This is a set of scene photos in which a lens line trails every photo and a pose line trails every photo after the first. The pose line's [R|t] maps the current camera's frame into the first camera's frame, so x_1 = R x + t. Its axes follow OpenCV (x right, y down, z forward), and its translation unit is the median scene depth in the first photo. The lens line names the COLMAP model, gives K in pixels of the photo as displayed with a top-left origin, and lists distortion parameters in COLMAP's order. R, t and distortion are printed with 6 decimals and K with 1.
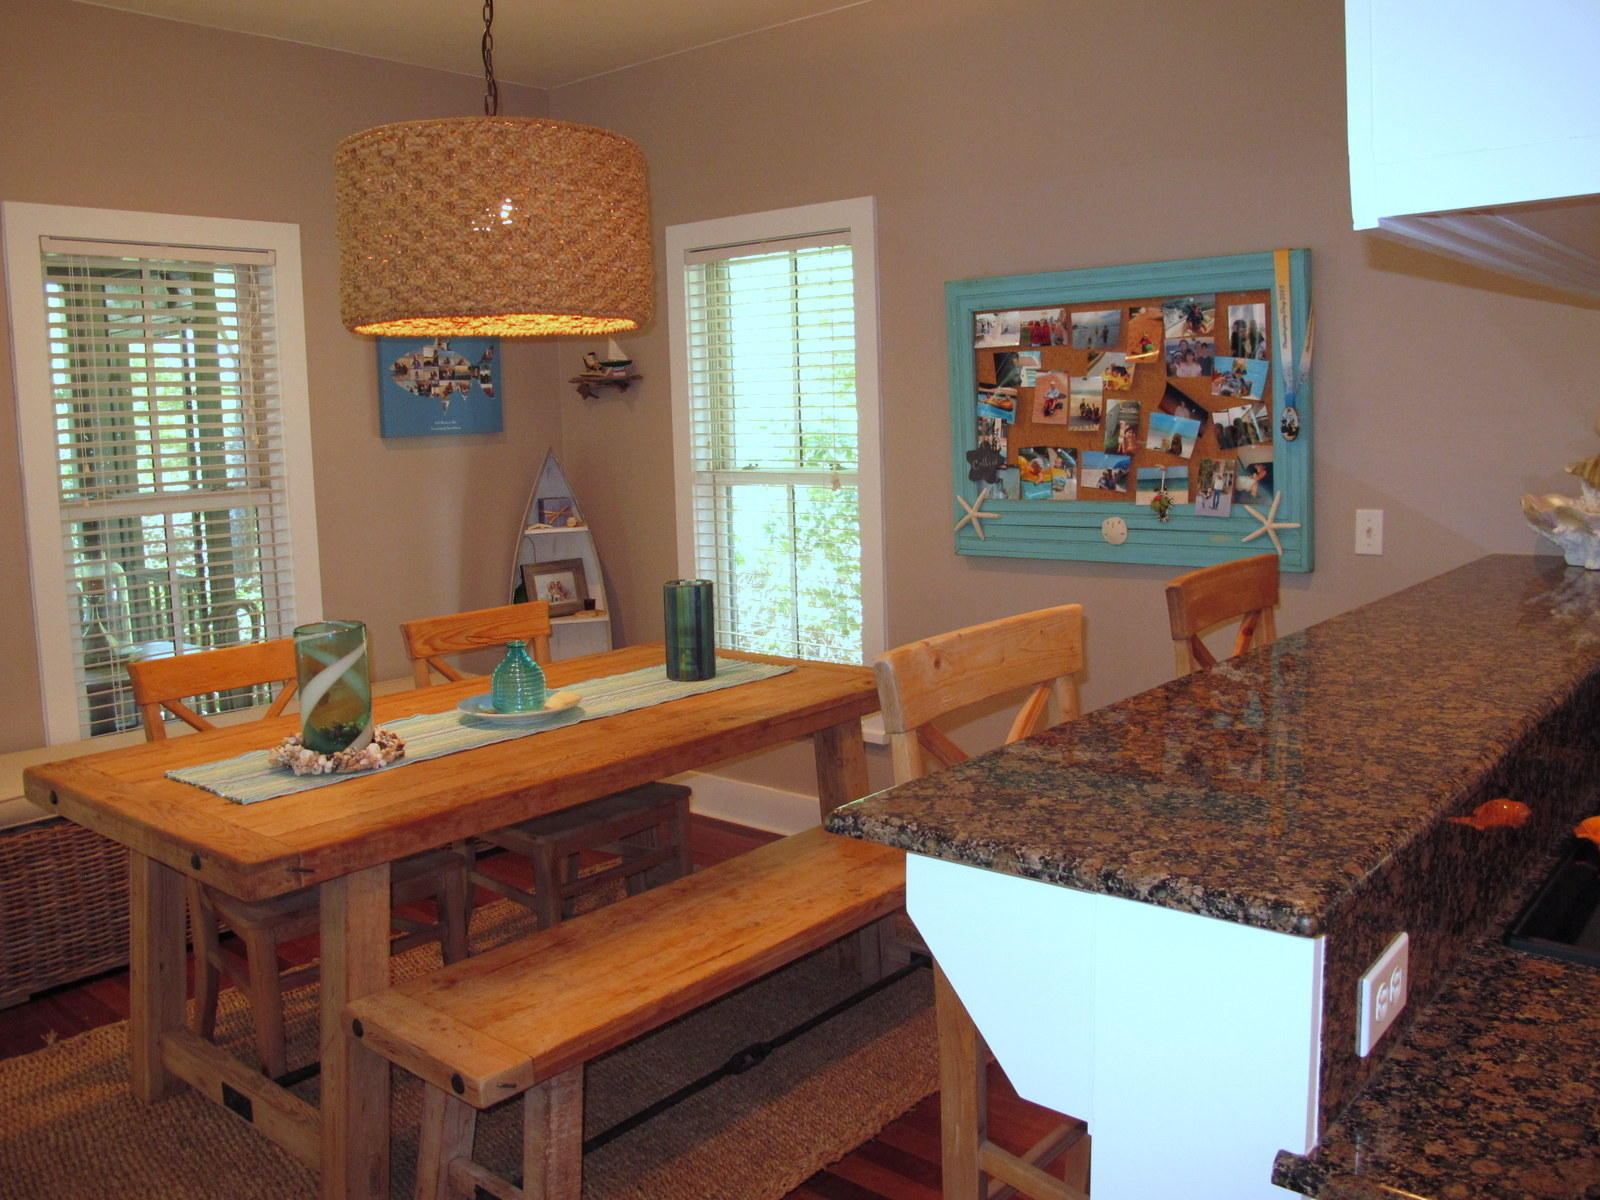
lens RADIAL K [[1331.7, 0, 800.0], [0, 1331.7, 600.0], [0, 0, 1]] dist [-0.158371, 0.130172]
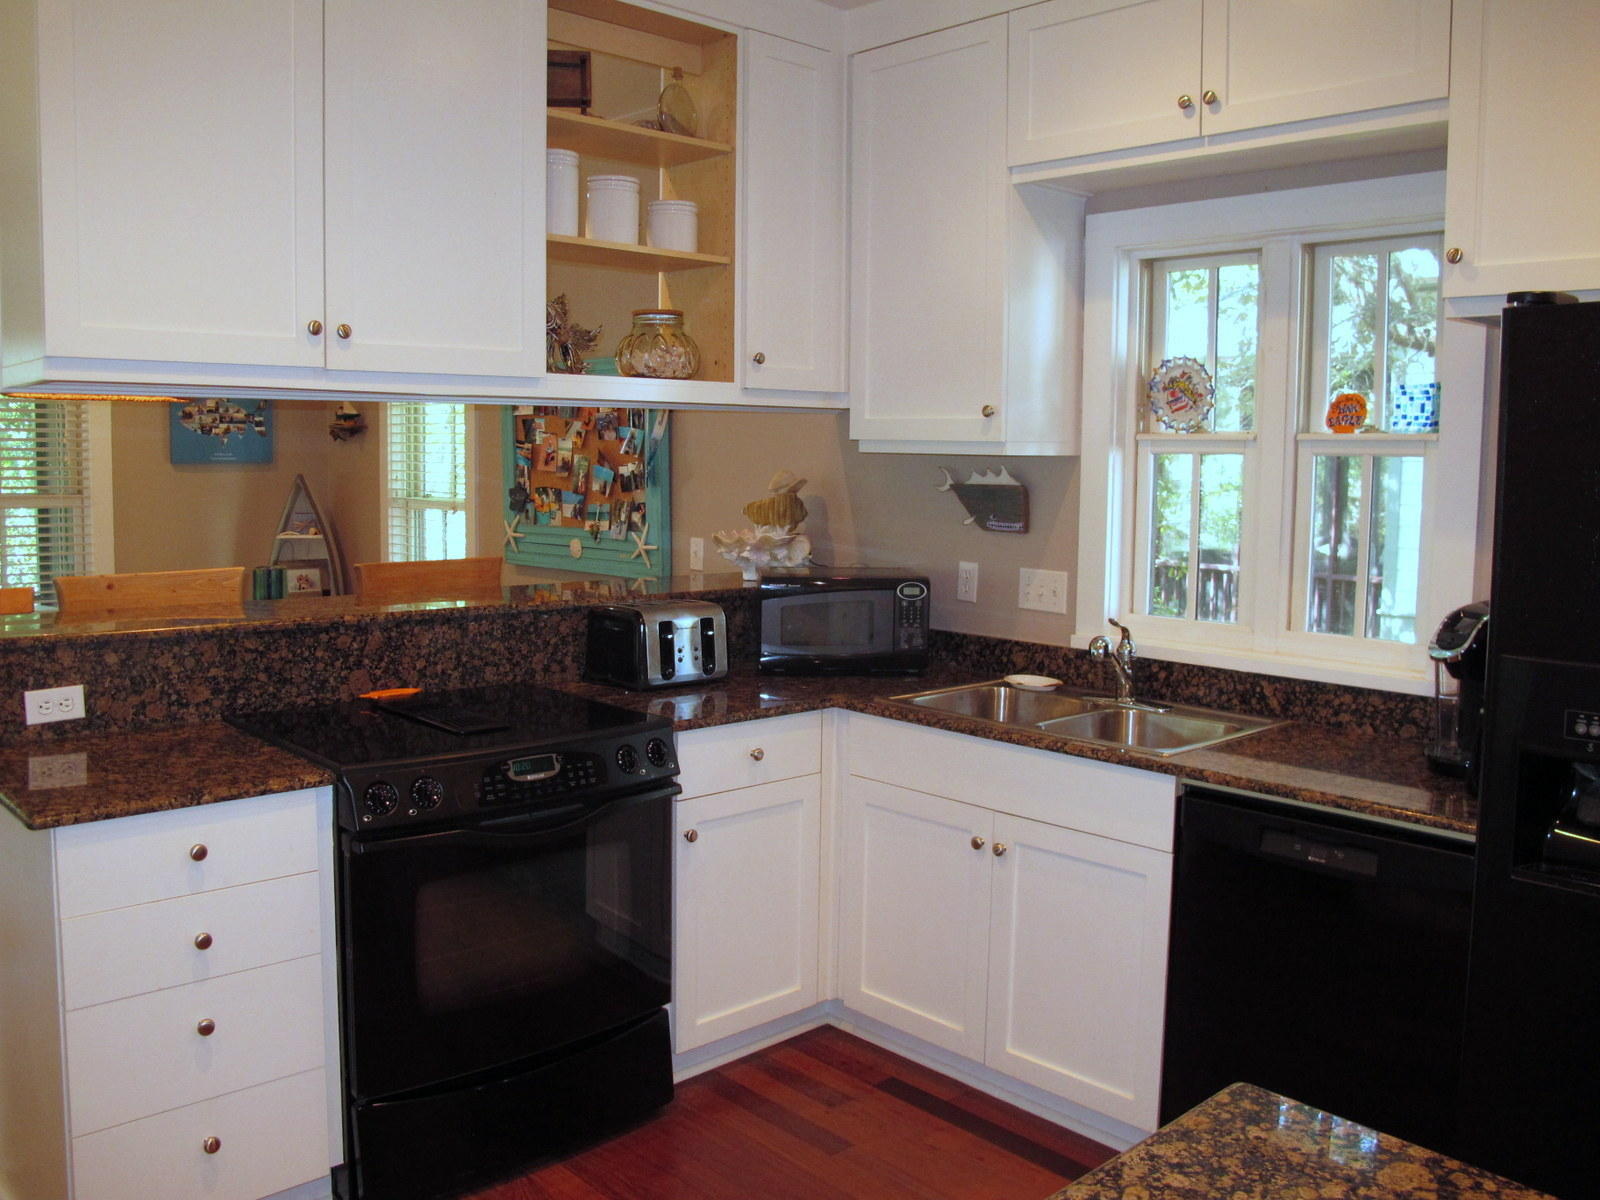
lens RADIAL K [[1331.7, 0, 800.0], [0, 1331.7, 600.0], [0, 0, 1]] dist [-0.158371, 0.130172]
pose [[0.993467, 0.053636, -0.100735, 0.584089], [-0.056851, 0.997952, -0.029328, 0.028026], [0.098956, 0.034863, 0.994481, -0.350268]]
